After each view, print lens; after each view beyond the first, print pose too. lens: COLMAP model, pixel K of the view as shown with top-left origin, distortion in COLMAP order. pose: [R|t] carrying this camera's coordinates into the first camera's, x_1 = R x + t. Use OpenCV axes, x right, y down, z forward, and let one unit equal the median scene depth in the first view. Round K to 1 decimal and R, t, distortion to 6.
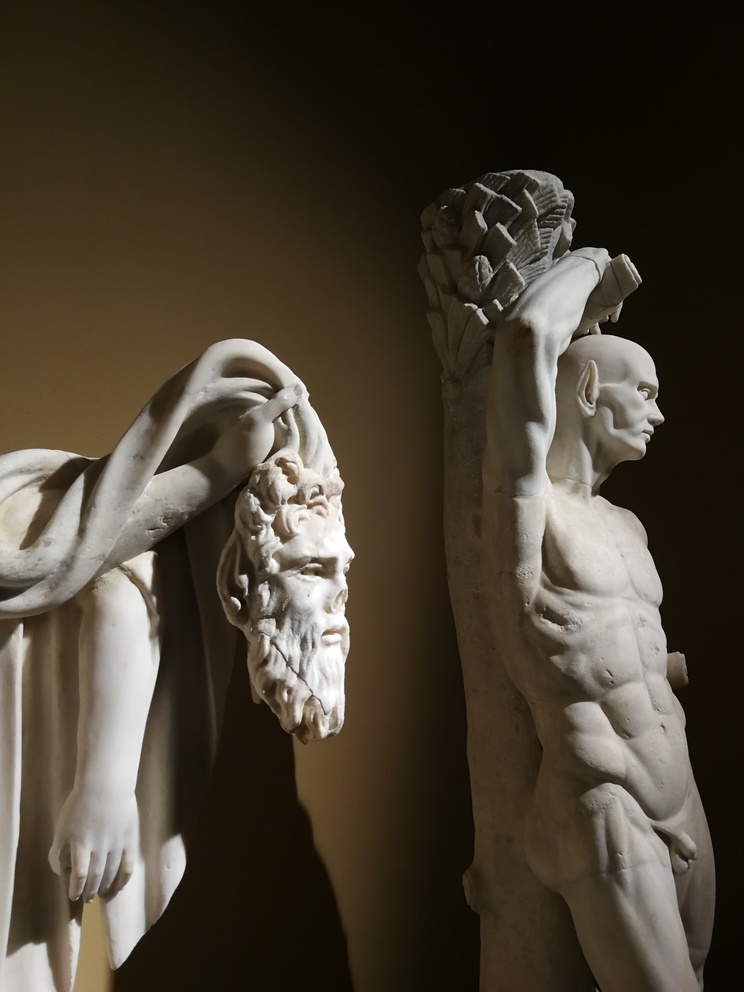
lens RADIAL K [[842.0, 0, 372.0], [0, 842.0, 496.0], [0, 0, 1]] dist [0.010262, -0.004133]
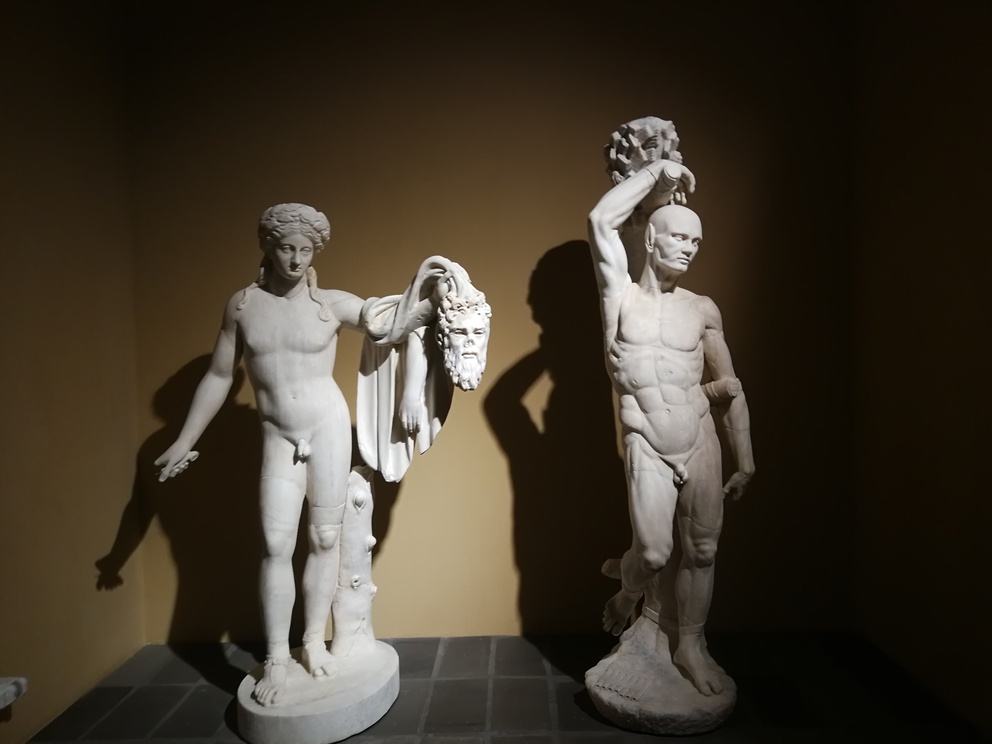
lens RADIAL K [[842.0, 0, 496.0], [0, 842.0, 372.0], [0, 0, 1]] dist [0.010262, -0.004133]
pose [[0.672849, 0.038617, -0.738771, 1.615741], [0.066687, 0.991405, 0.112559, -0.072025], [0.736768, -0.125002, 0.664491, -0.644959]]
